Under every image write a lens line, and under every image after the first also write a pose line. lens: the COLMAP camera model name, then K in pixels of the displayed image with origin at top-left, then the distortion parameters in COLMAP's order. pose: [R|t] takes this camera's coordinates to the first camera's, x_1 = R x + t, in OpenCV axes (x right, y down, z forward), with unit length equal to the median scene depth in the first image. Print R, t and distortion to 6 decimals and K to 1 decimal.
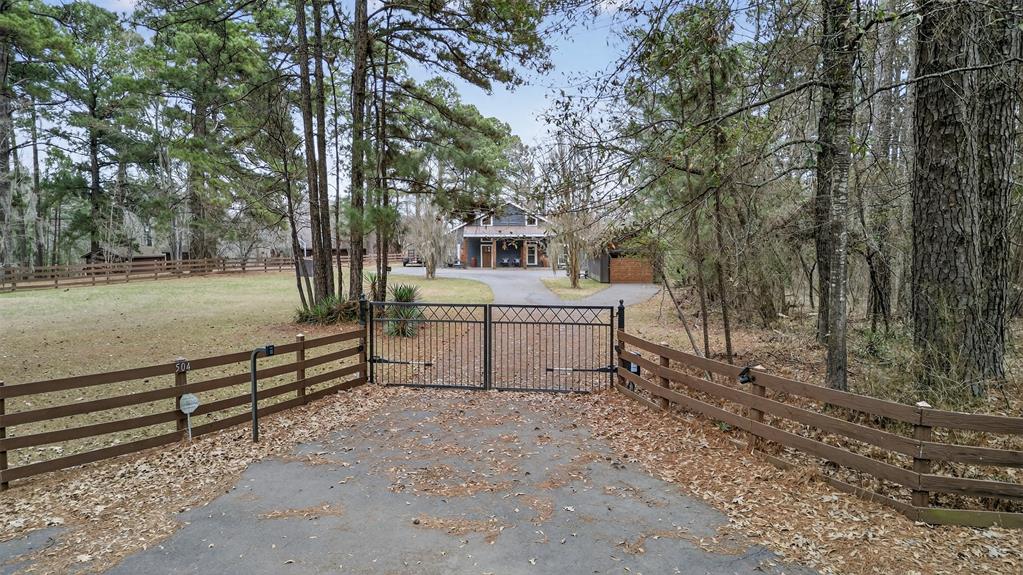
lens RADIAL K [[748.7, 0, 509.1], [0, 748.7, 255.8], [0, 0, 1]] dist [0.048955, -0.001440]
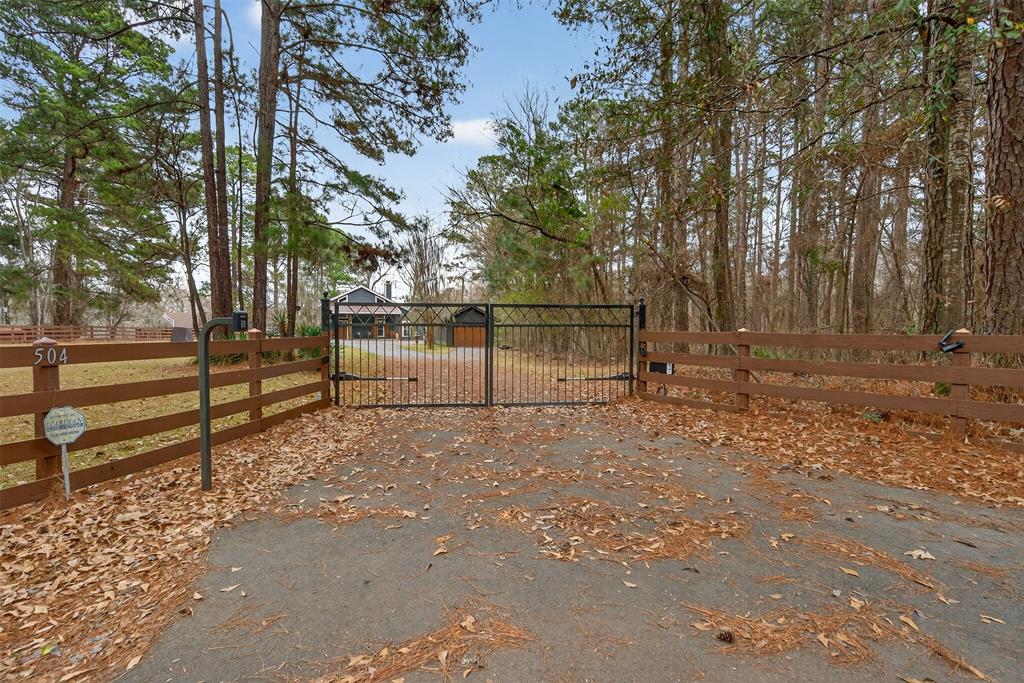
lens RADIAL K [[520.4, 0, 504.1], [0, 520.4, 331.0], [0, 0, 1]] dist [-0.004831, 0.000492]
pose [[0.949831, 0.003703, 0.312743, -0.241165], [0.004866, 0.999634, -0.026615, 0.137155], [-0.312727, 0.026801, 0.949465, 0.549817]]
